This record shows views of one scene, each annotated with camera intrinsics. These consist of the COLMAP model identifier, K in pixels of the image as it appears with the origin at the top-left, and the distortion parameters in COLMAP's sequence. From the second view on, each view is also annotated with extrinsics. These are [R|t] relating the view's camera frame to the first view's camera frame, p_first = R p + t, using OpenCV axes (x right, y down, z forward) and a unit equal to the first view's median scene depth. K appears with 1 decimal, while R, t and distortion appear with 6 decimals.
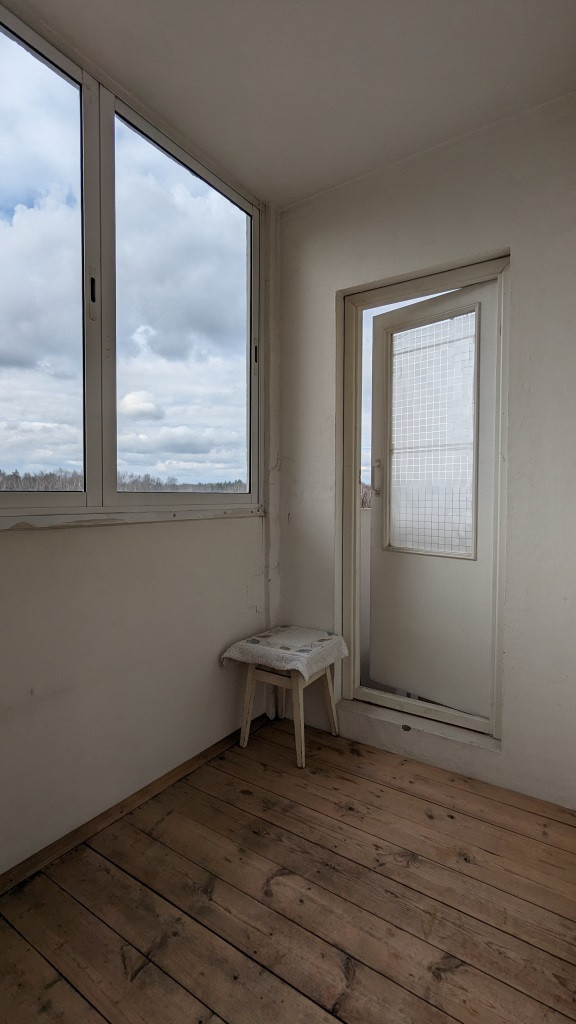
lens RADIAL K [[484.1, 0, 285.0], [0, 484.1, 511.3], [0, 0, 1]] dist [0.000794, 0.003170]
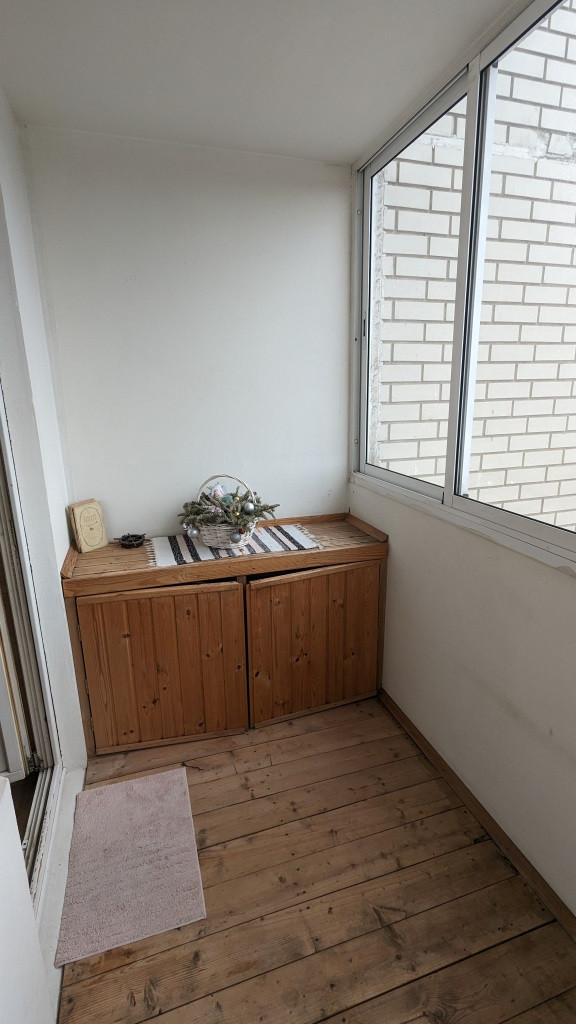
lens RADIAL K [[484.1, 0, 284.4], [0, 484.1, 511.1], [0, 0, 1]] dist [0.000794, 0.003170]
pose [[-0.619459, 0.196794, -0.759962, 0.584625], [-0.014983, 0.964929, 0.262083, -0.379122], [0.784886, 0.173736, -0.594785, 1.346465]]
